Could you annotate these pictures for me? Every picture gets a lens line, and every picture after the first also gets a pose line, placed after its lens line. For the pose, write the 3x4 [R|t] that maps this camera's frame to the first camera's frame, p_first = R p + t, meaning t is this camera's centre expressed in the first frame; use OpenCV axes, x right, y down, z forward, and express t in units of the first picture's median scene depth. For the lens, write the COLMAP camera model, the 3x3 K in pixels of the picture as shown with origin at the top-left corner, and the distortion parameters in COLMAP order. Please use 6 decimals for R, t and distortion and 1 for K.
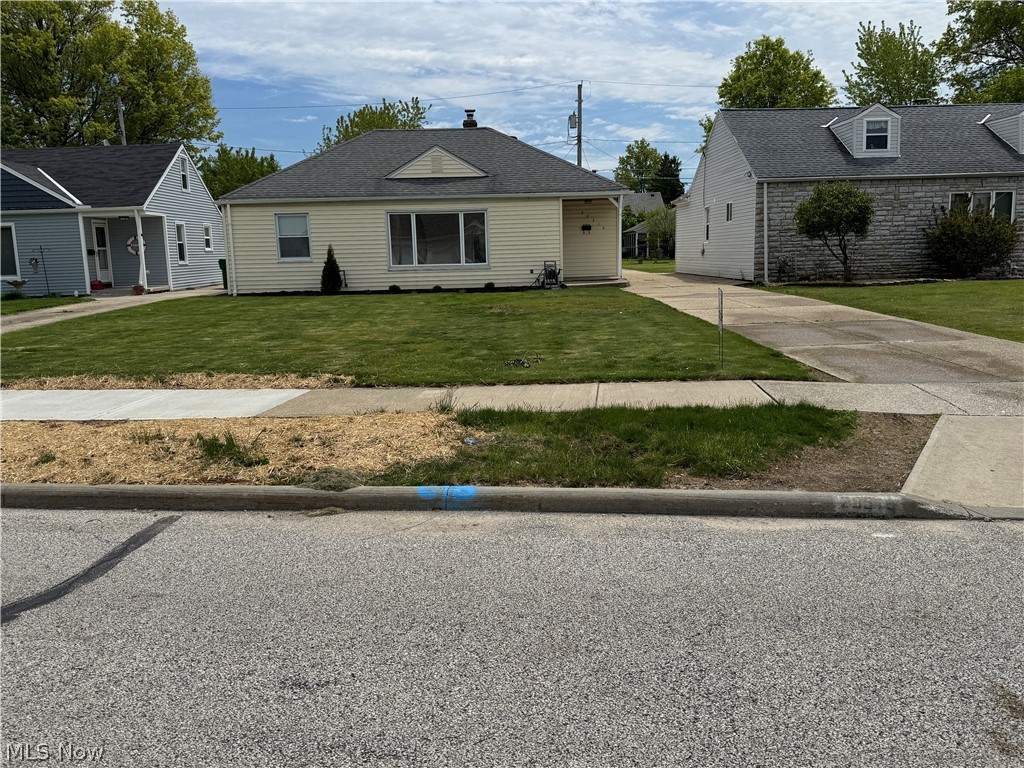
lens RADIAL K [[817.7, 0, 501.5], [0, 817.7, 385.9], [0, 0, 1]] dist [0.025147, -0.032078]
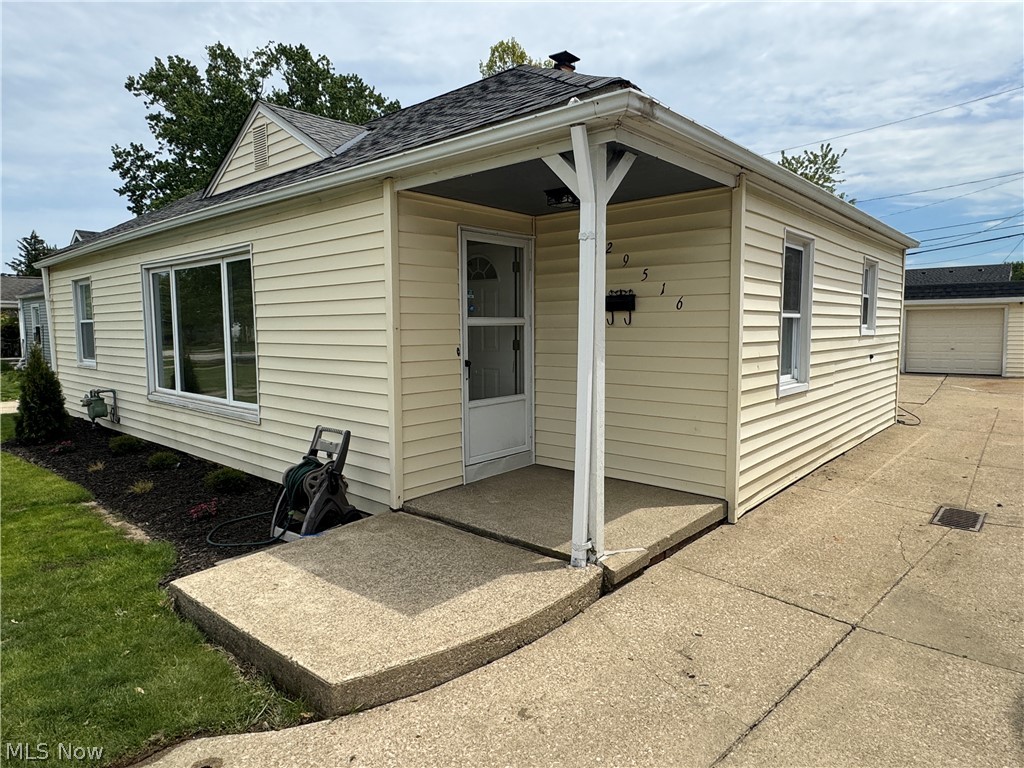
lens RADIAL K [[616.9, 0, 515.5], [0, 616.9, 377.4], [0, 0, 1]] dist [-0.002381, 0.000660]
pose [[0.741539, 0.077998, -0.666360, 0.228279], [-0.122799, 0.992219, -0.020513, -0.170144], [0.659576, 0.097040, 0.745348, 0.878822]]
